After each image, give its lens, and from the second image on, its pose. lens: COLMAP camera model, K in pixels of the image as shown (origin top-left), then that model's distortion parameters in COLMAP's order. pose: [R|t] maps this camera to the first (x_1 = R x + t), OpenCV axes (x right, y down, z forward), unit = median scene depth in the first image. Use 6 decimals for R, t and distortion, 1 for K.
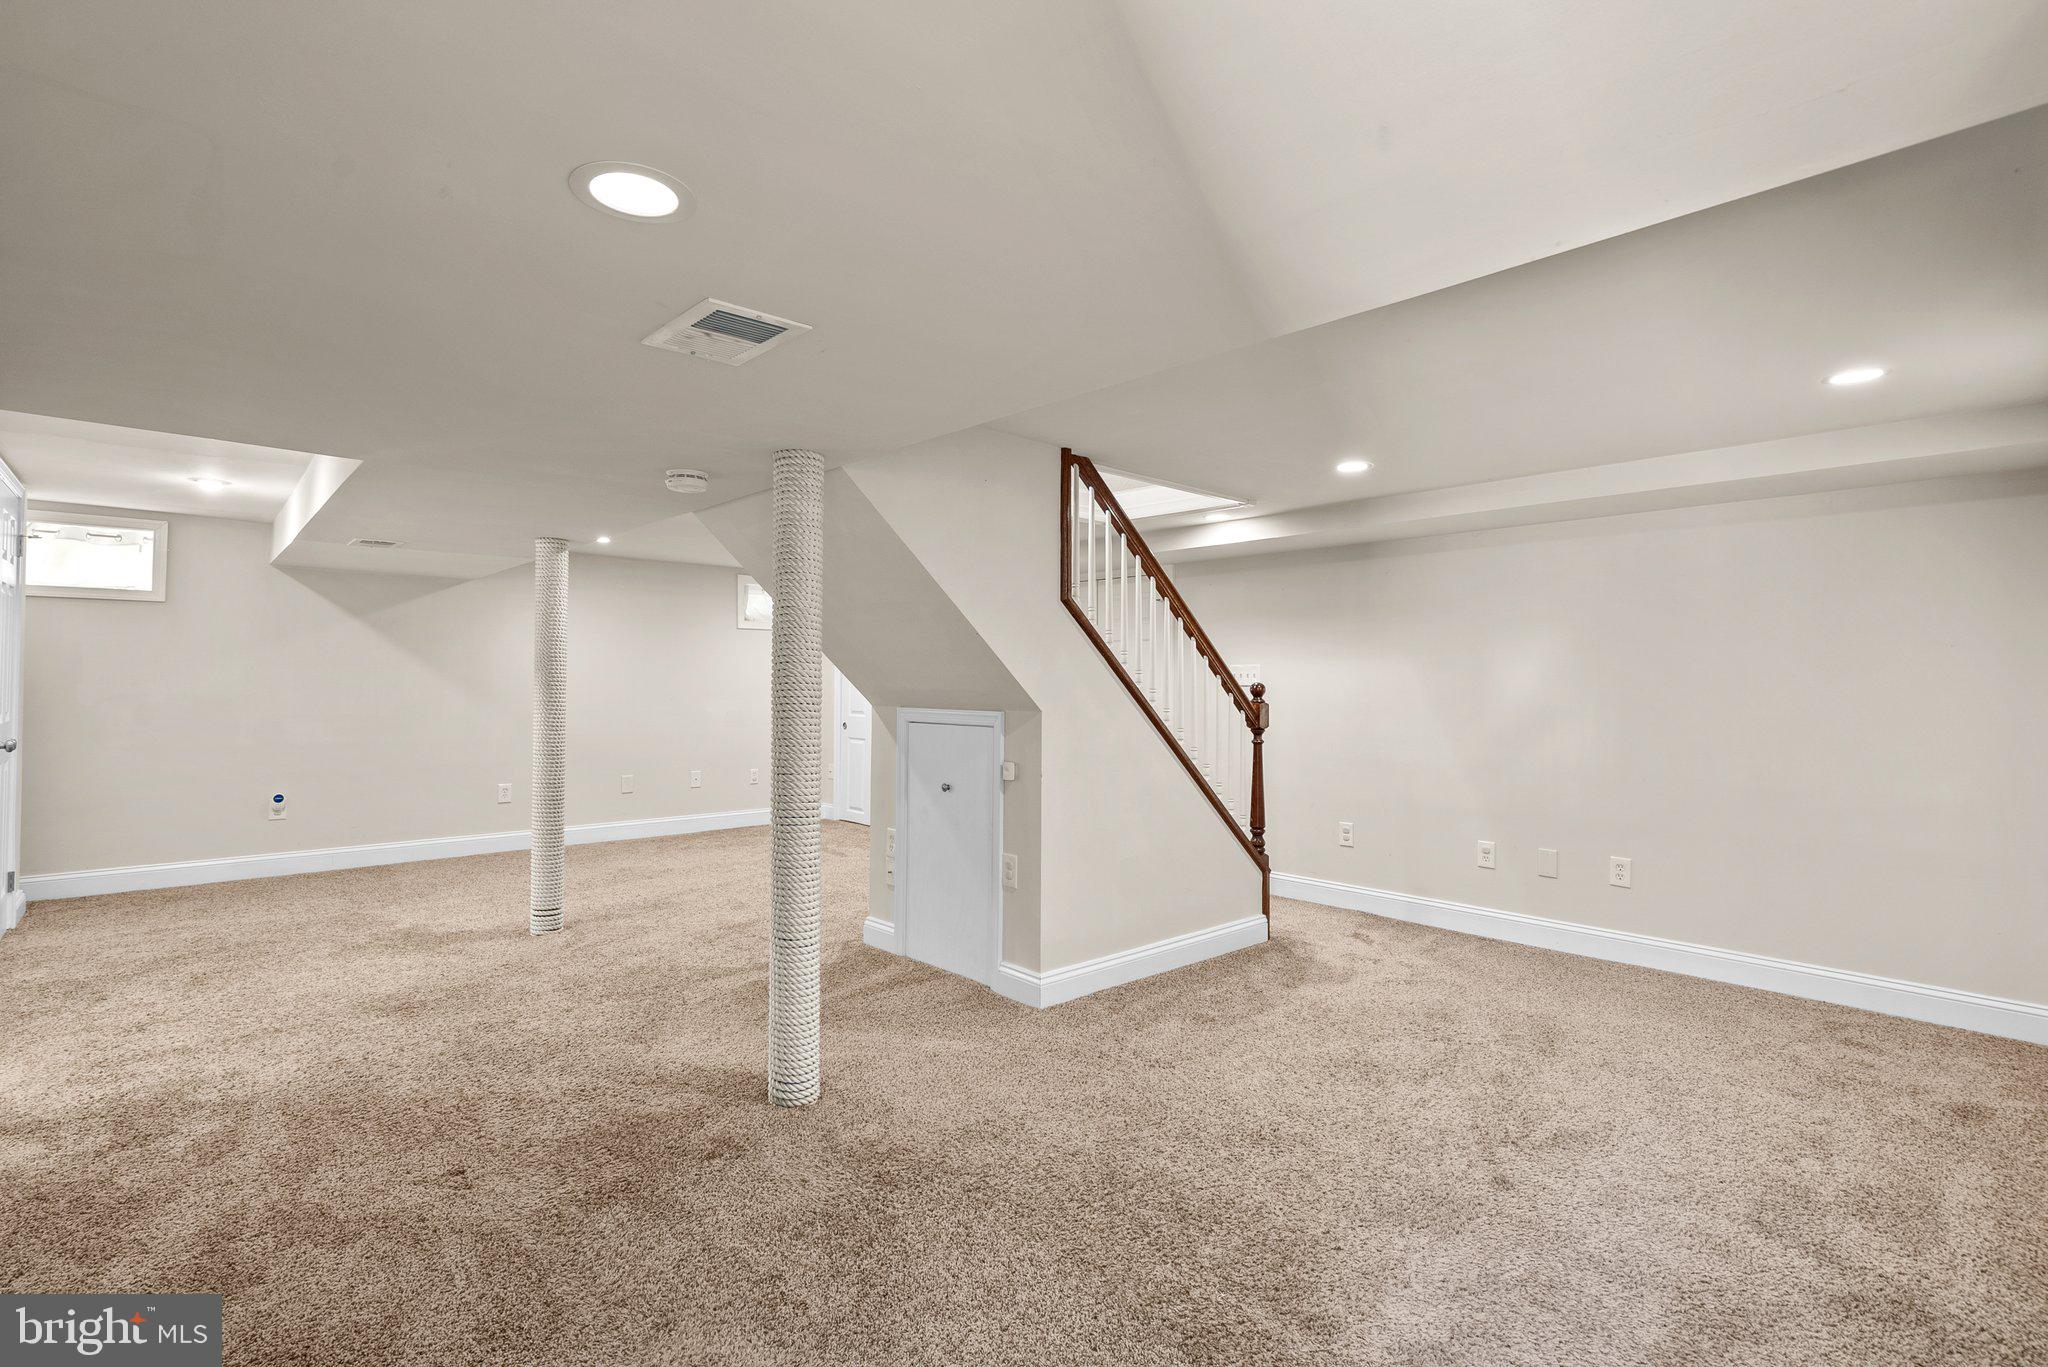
lens RADIAL K [[946.0, 0, 1020.0], [0, 946.0, 673.0], [0, 0, 1]] dist [-0.003014, 0.000008]
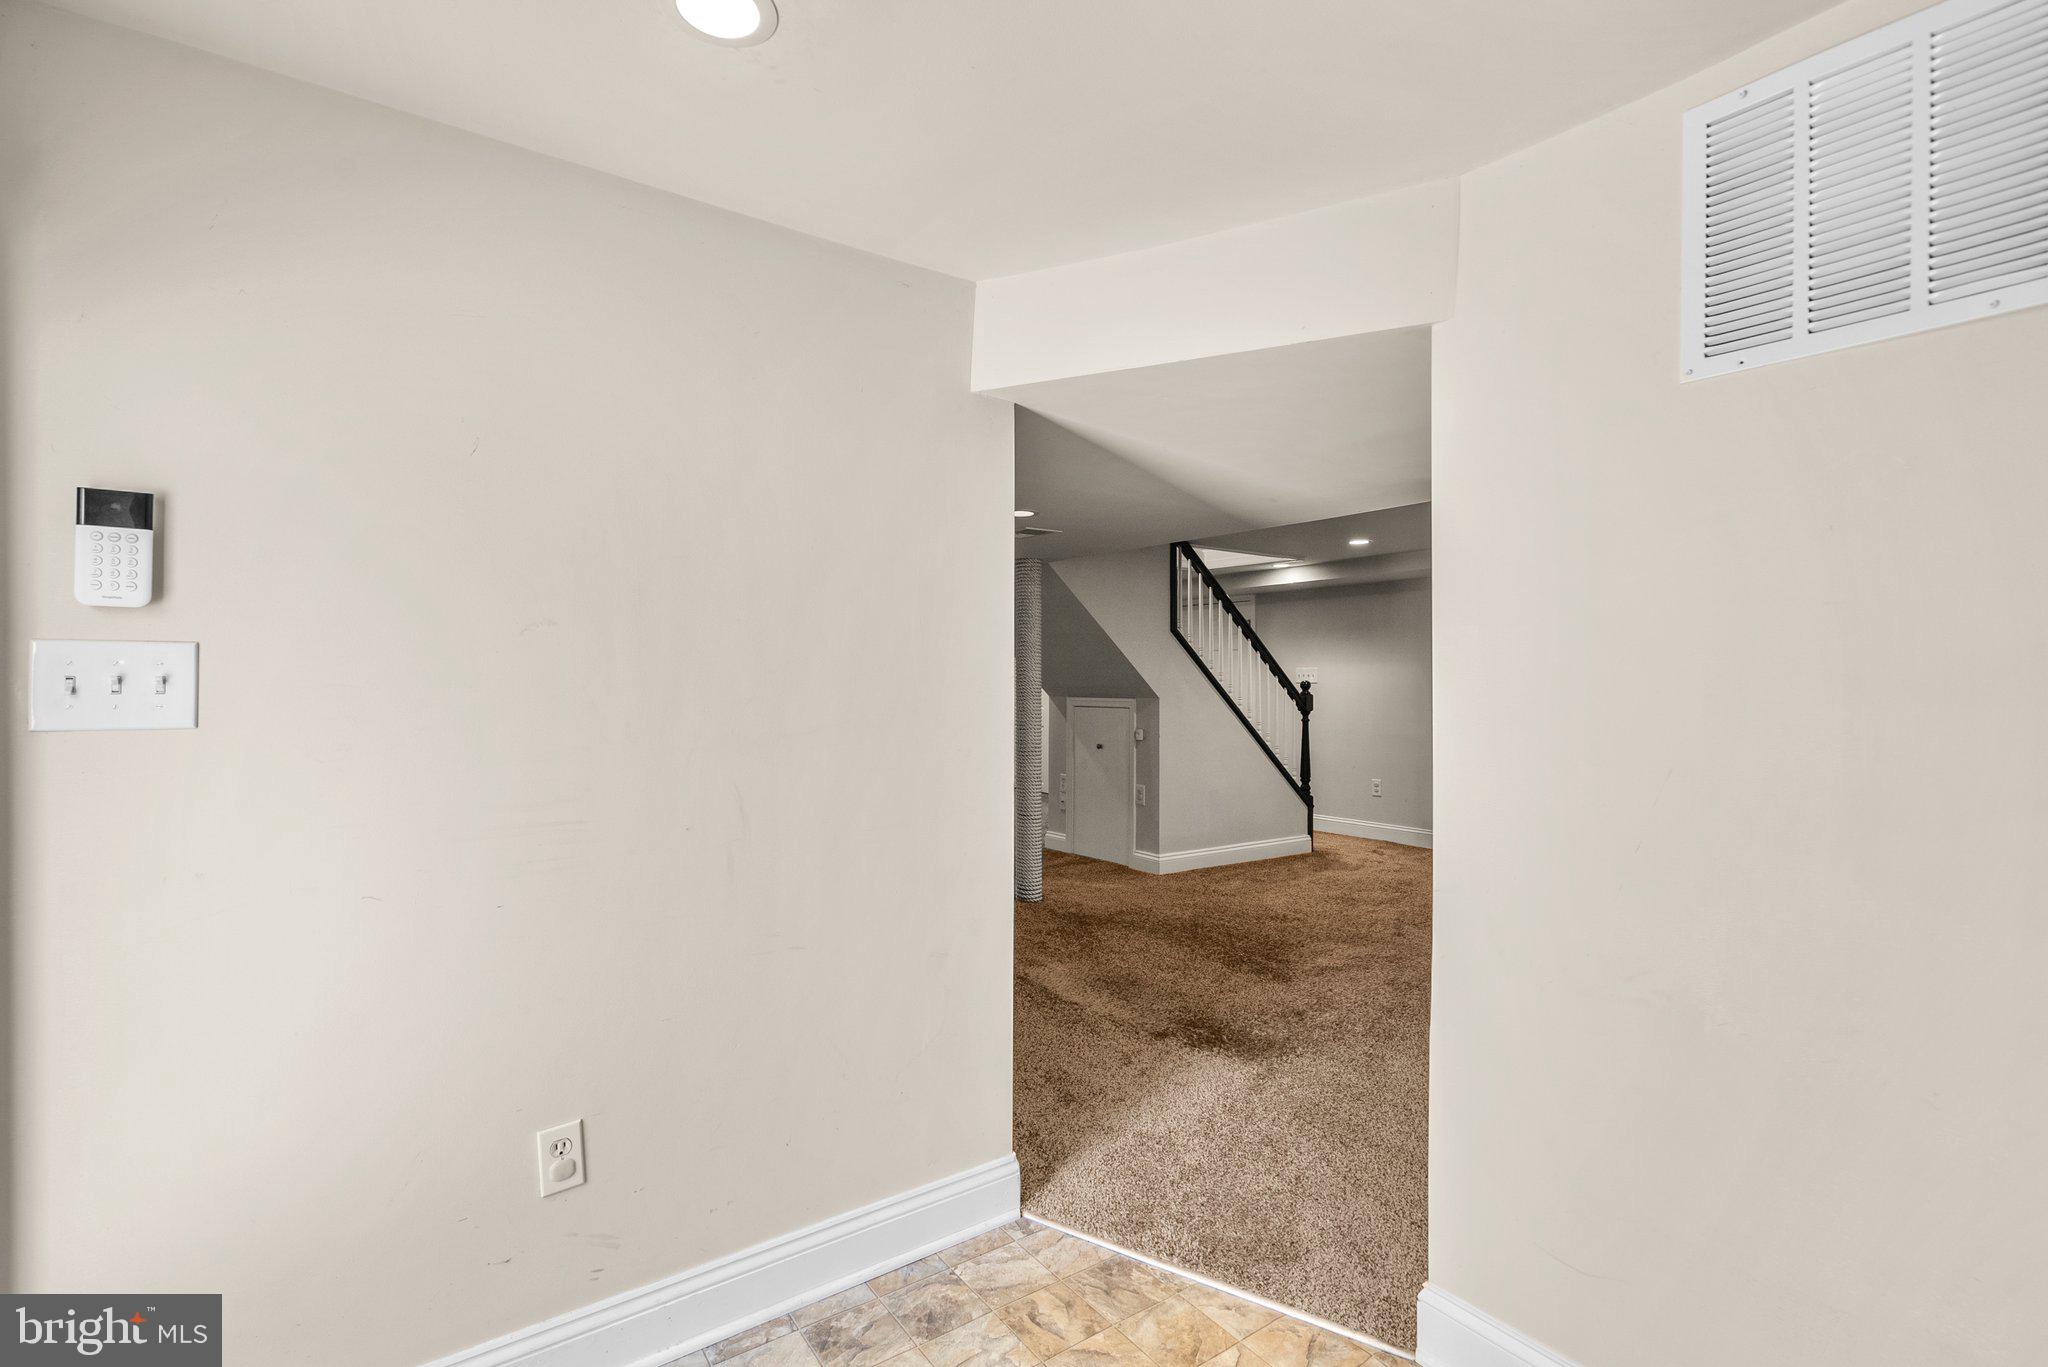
lens RADIAL K [[946.0, 0, 1020.0], [0, 946.0, 673.0], [0, 0, 1]] dist [-0.003014, 0.000008]
pose [[0.992756, -0.005012, -0.120045, -0.018308], [0.005083, 0.999987, 0.000278, -0.005059], [0.120042, -0.000886, 0.992768, -0.618693]]
